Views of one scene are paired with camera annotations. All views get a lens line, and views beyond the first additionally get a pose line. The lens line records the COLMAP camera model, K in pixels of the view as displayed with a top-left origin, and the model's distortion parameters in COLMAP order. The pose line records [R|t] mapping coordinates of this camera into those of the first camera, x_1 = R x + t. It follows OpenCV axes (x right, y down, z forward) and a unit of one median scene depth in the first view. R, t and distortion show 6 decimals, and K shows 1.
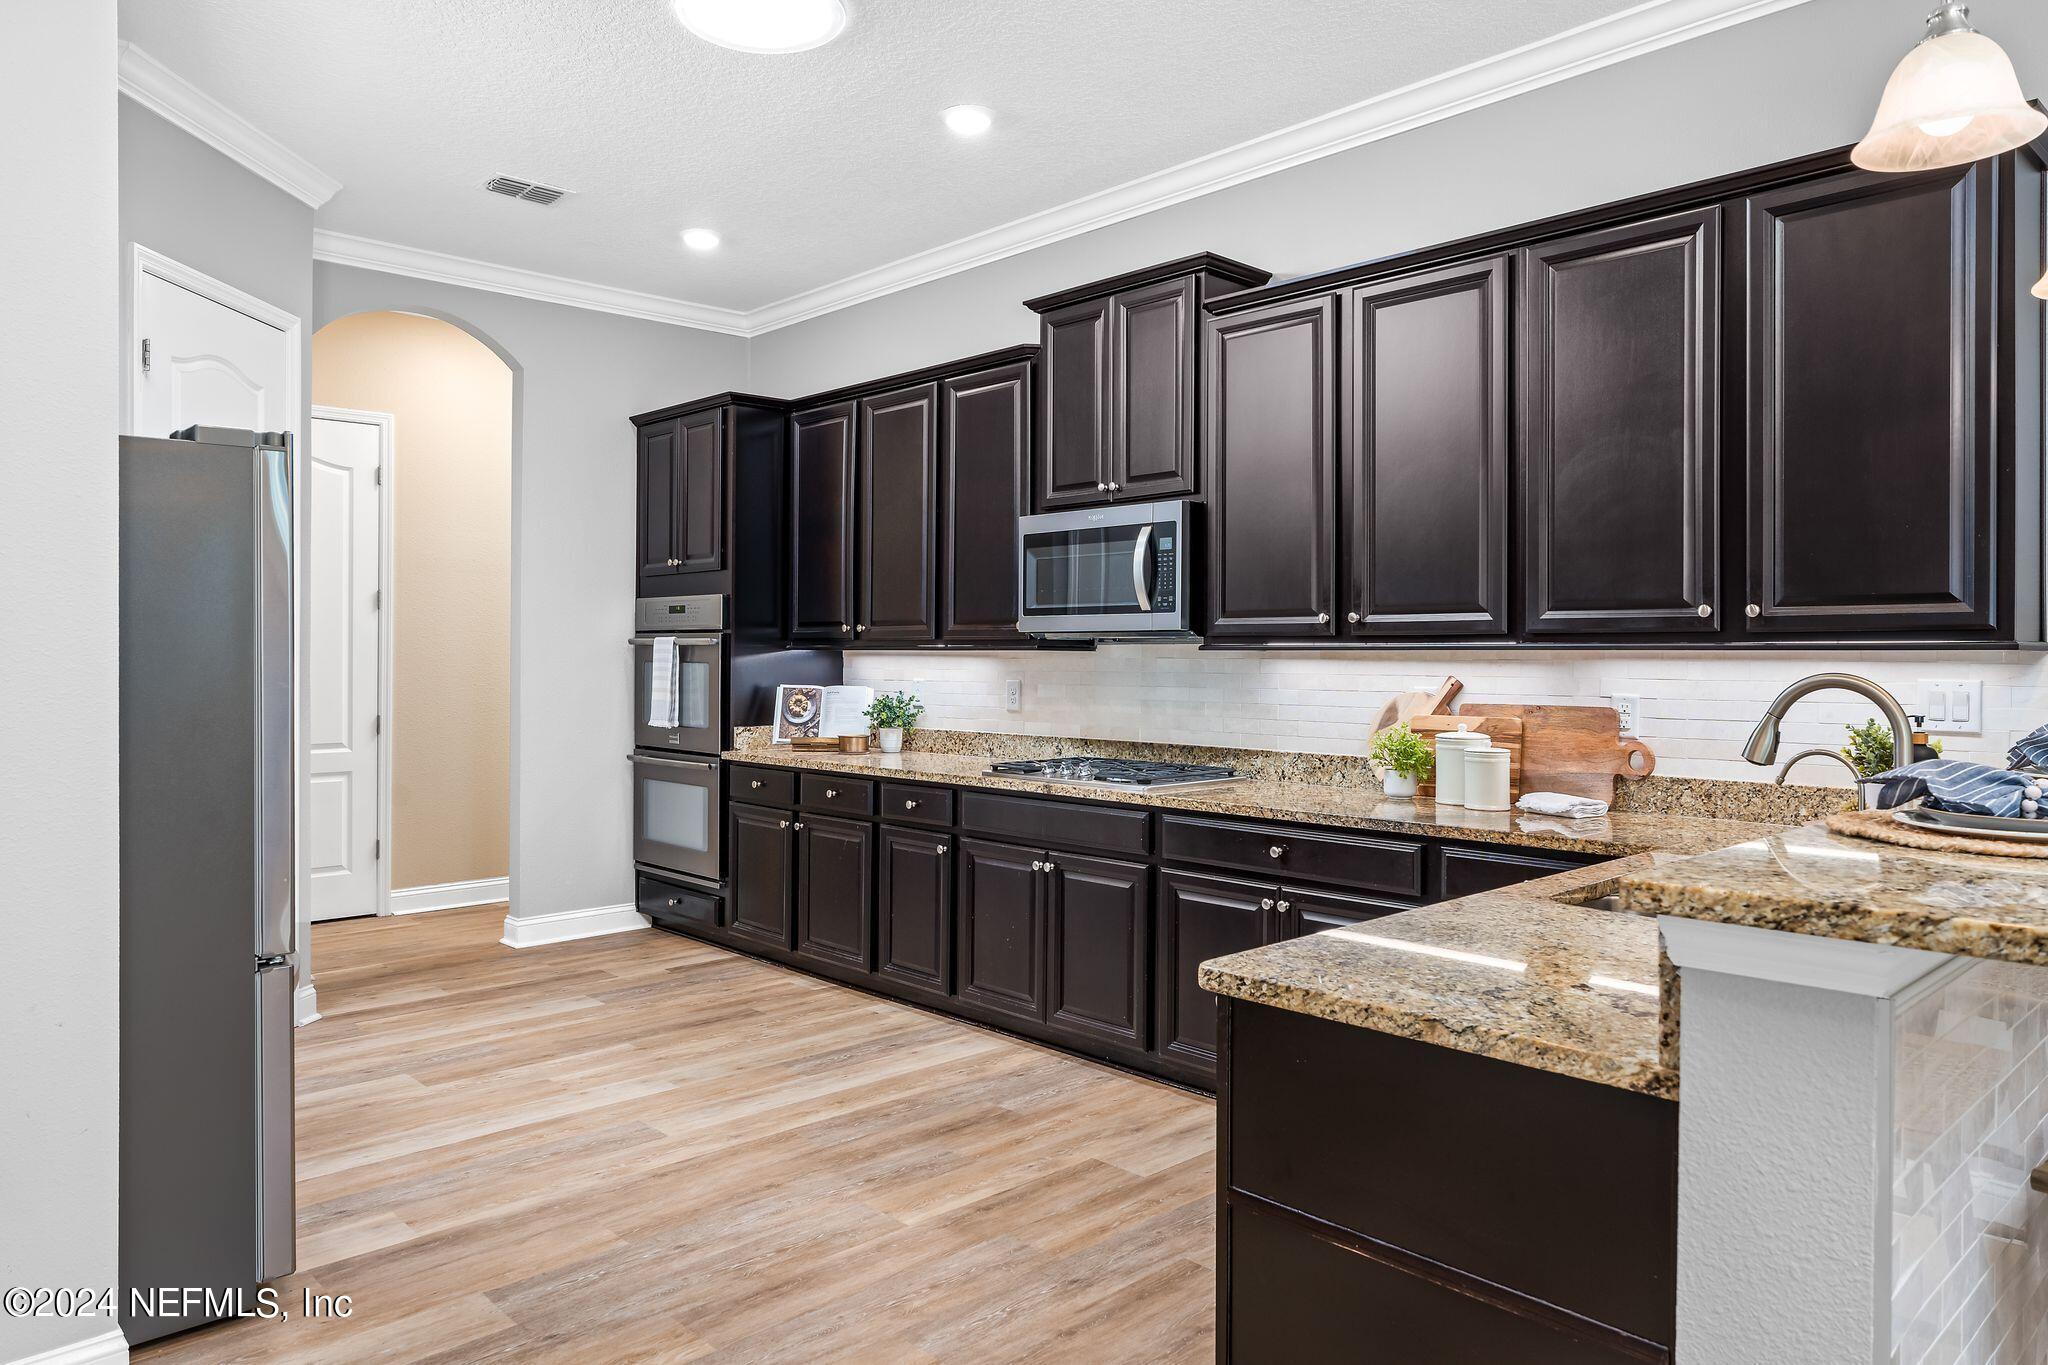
lens RADIAL K [[1364.9, 0, 1024.8], [0, 1364.9, 672.9], [0, 0, 1]] dist [-0.001953, 0.004010]
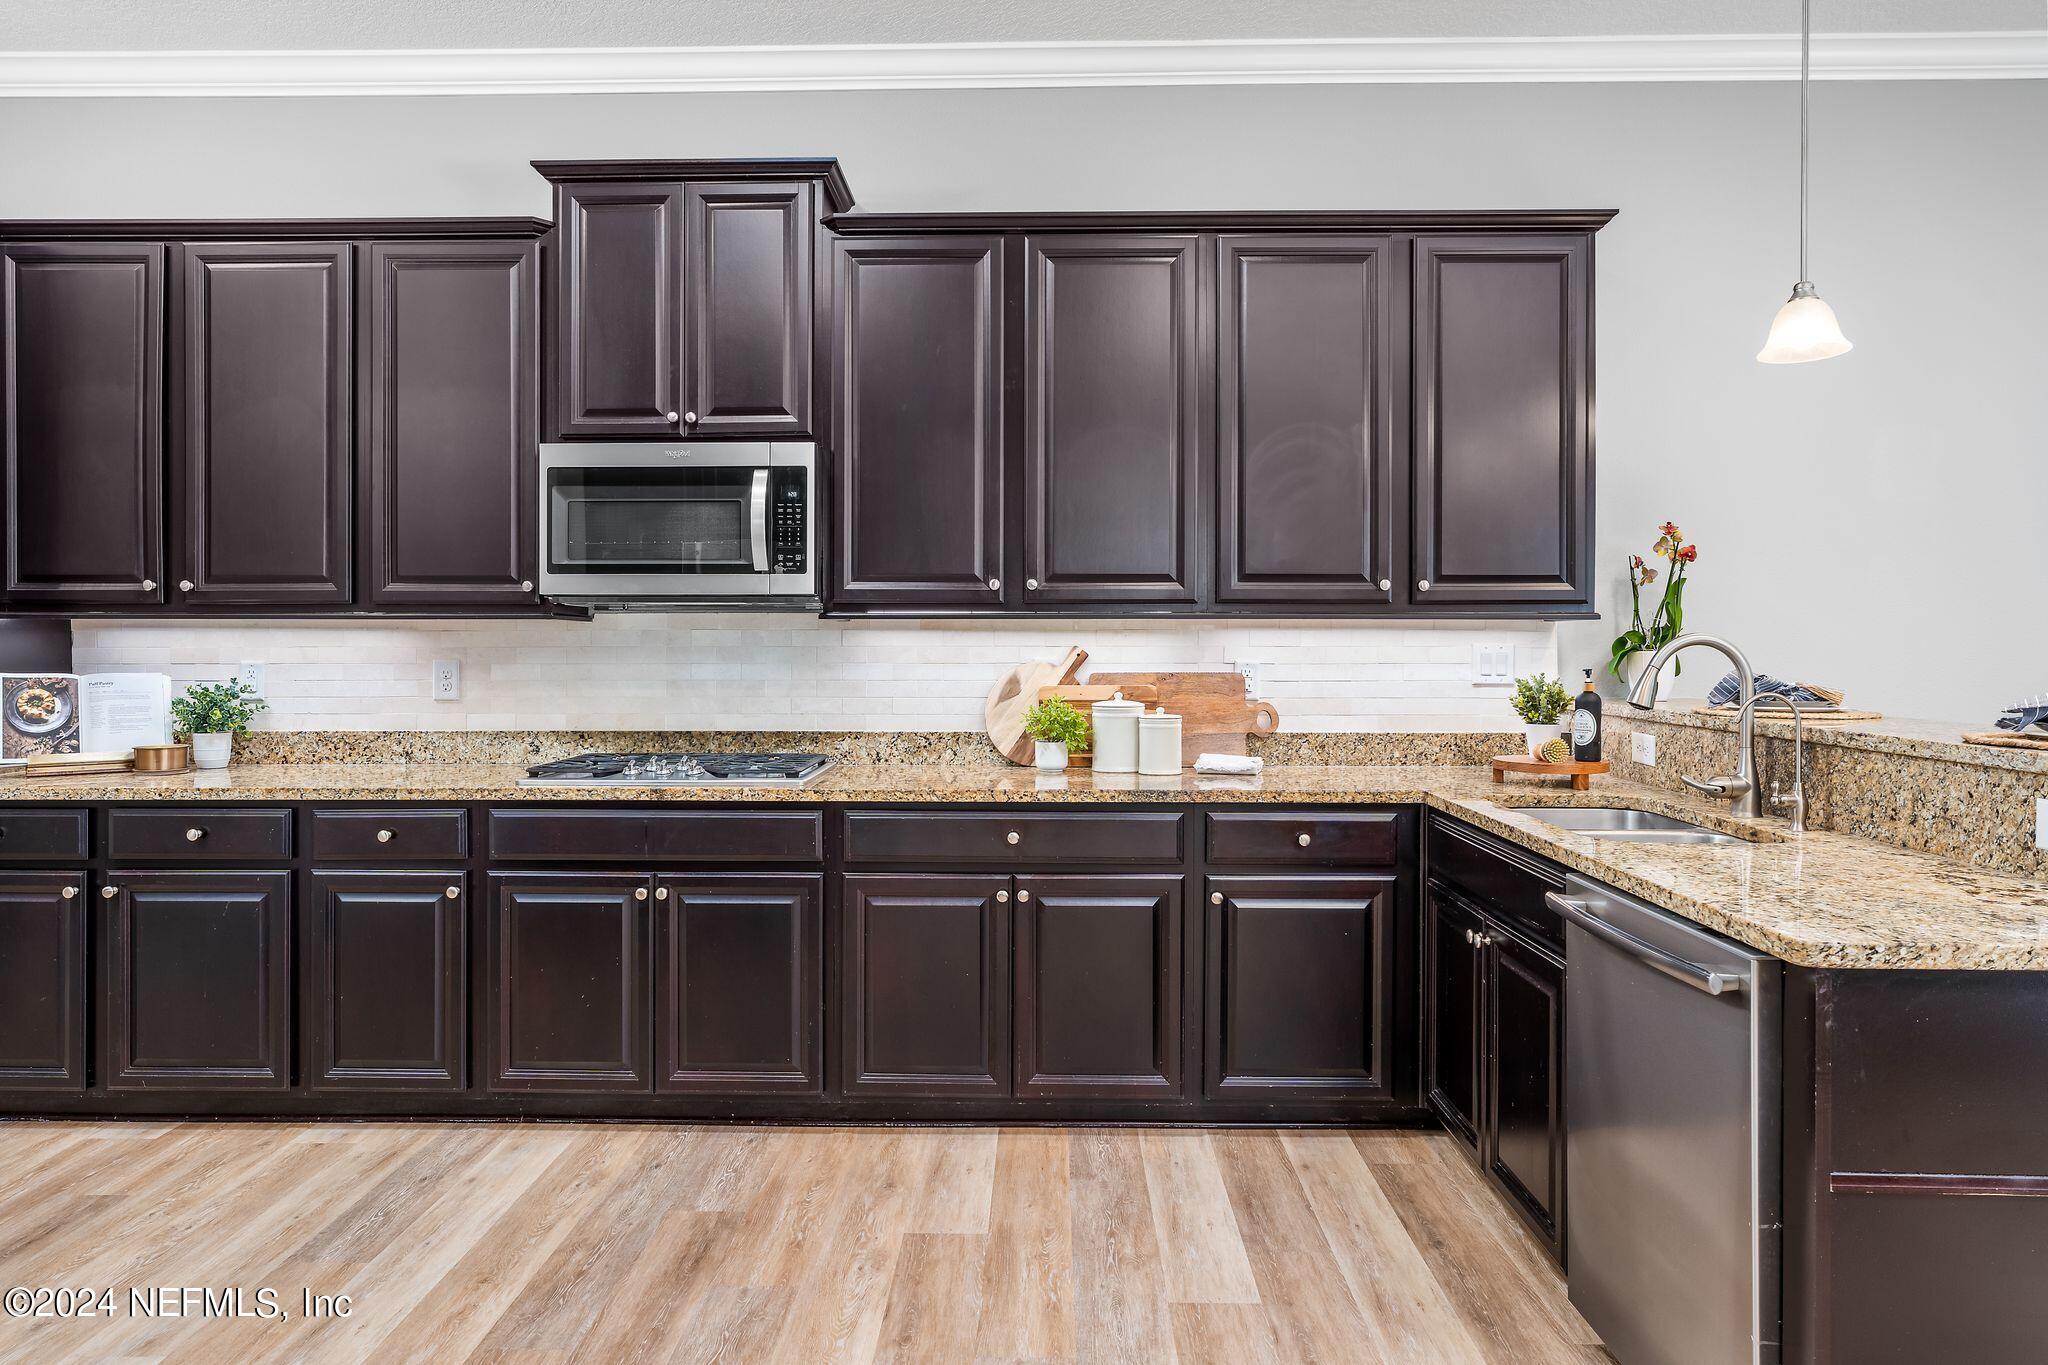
lens RADIAL K [[1291.2, 0, 1027.5], [0, 1291.2, 670.5], [0, 0, 1]] dist [-0.008194, 0.011101]
pose [[0.698211, -0.017523, 0.715677, -0.368588], [0.011260, 0.999846, 0.013495, 0.006466], [-0.715803, -0.001363, 0.698301, 0.334983]]
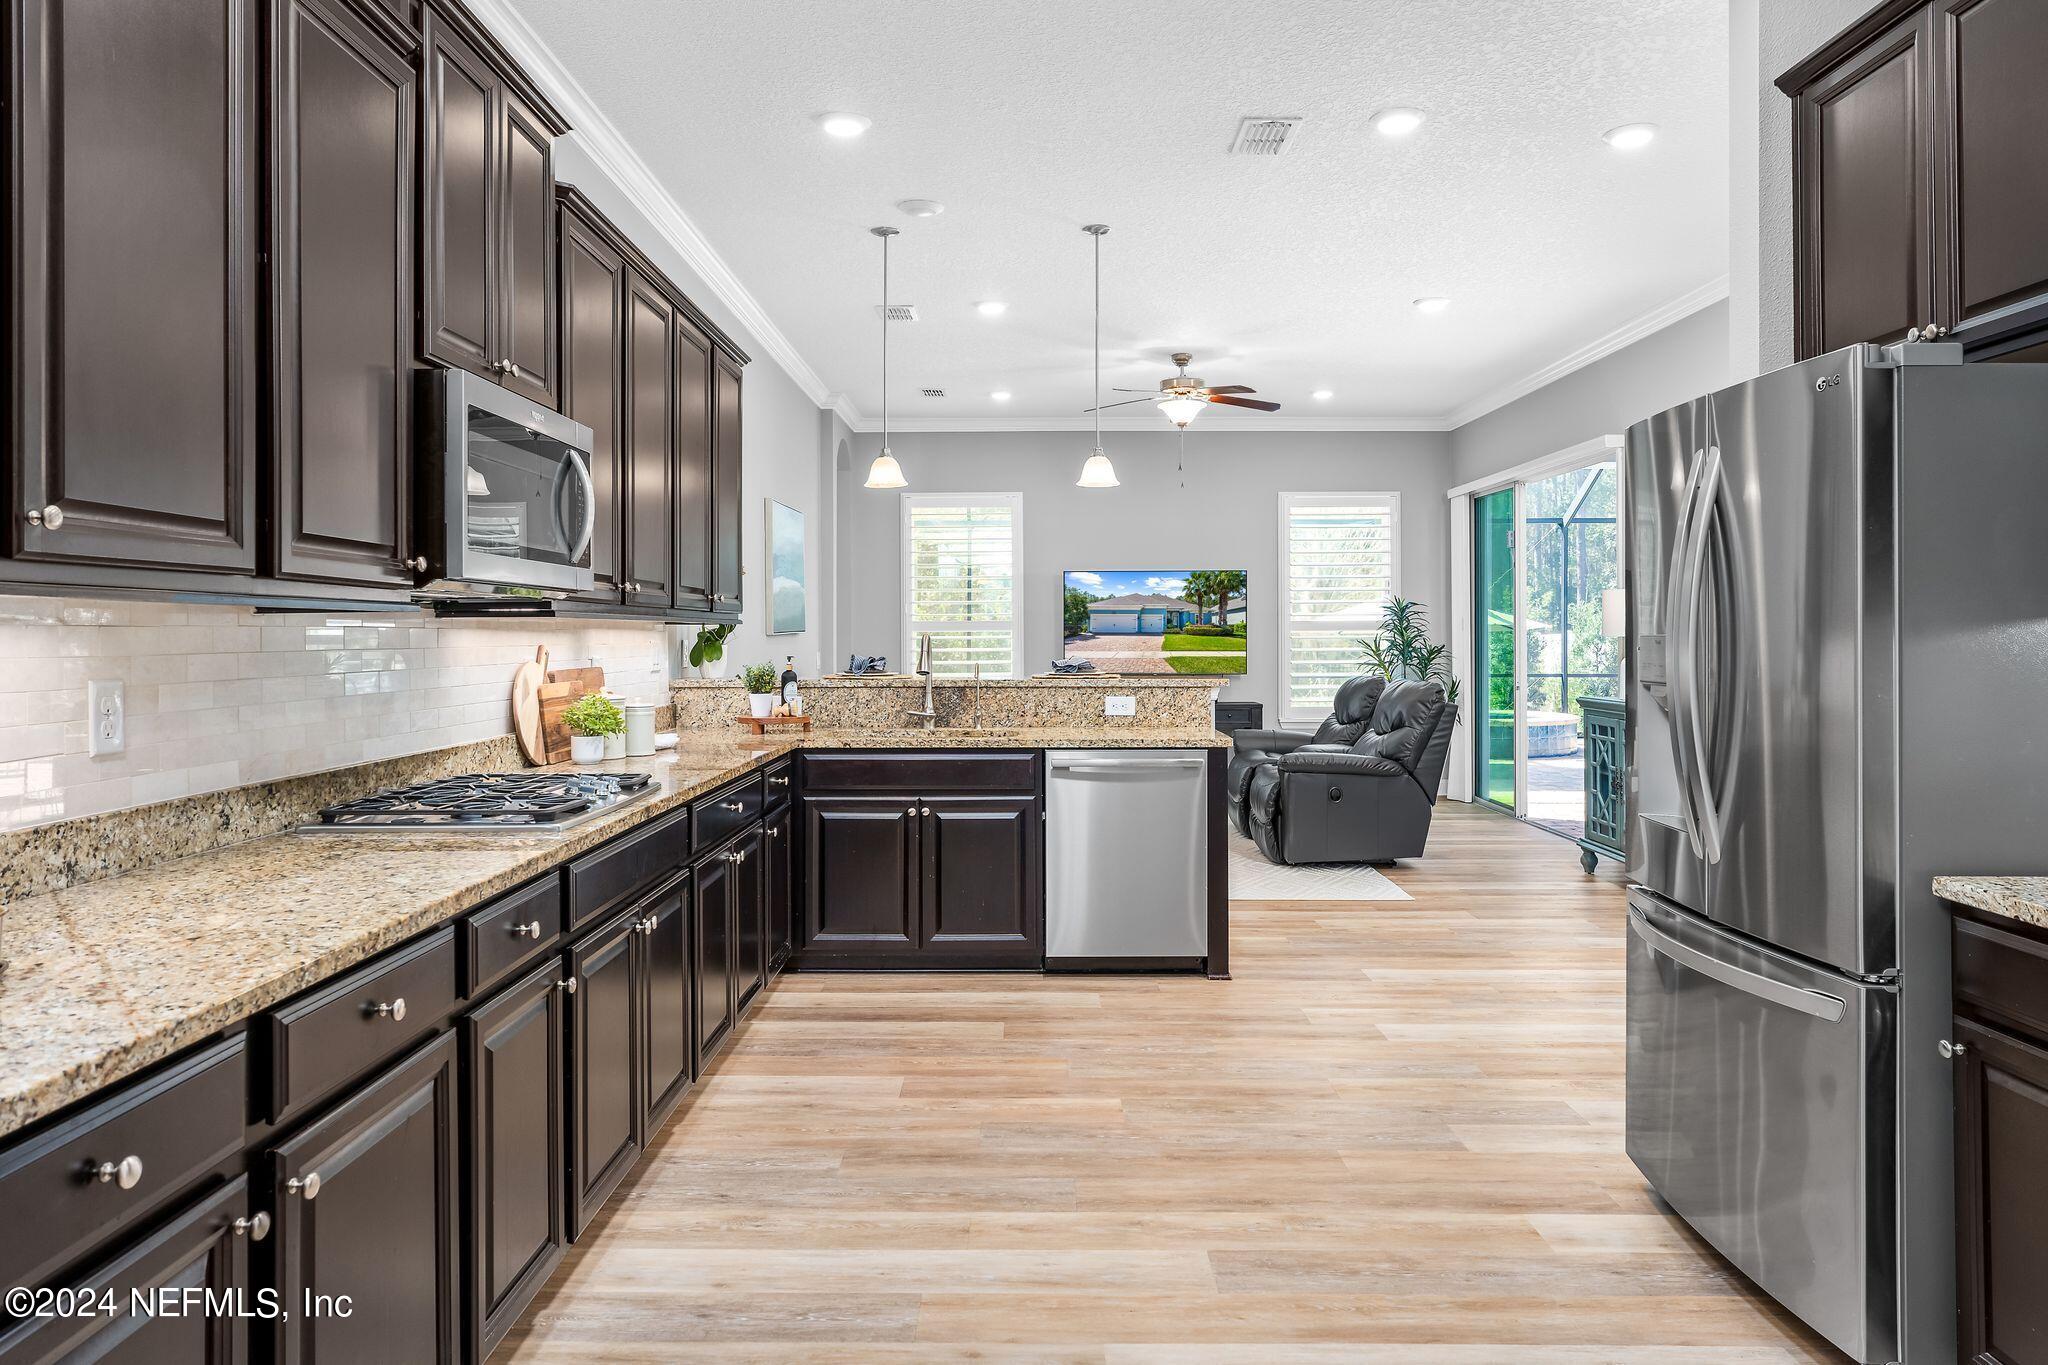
lens RADIAL K [[1291.2, 0, 1029.6], [0, 1291.2, 664.9], [0, 0, 1]] dist [-0.008194, 0.011101]
pose [[-0.722714, -0.015490, 0.690974, -0.585036], [0.011803, 0.999326, 0.034748, -0.011268], [-0.691046, 0.033268, -0.722044, 1.353440]]
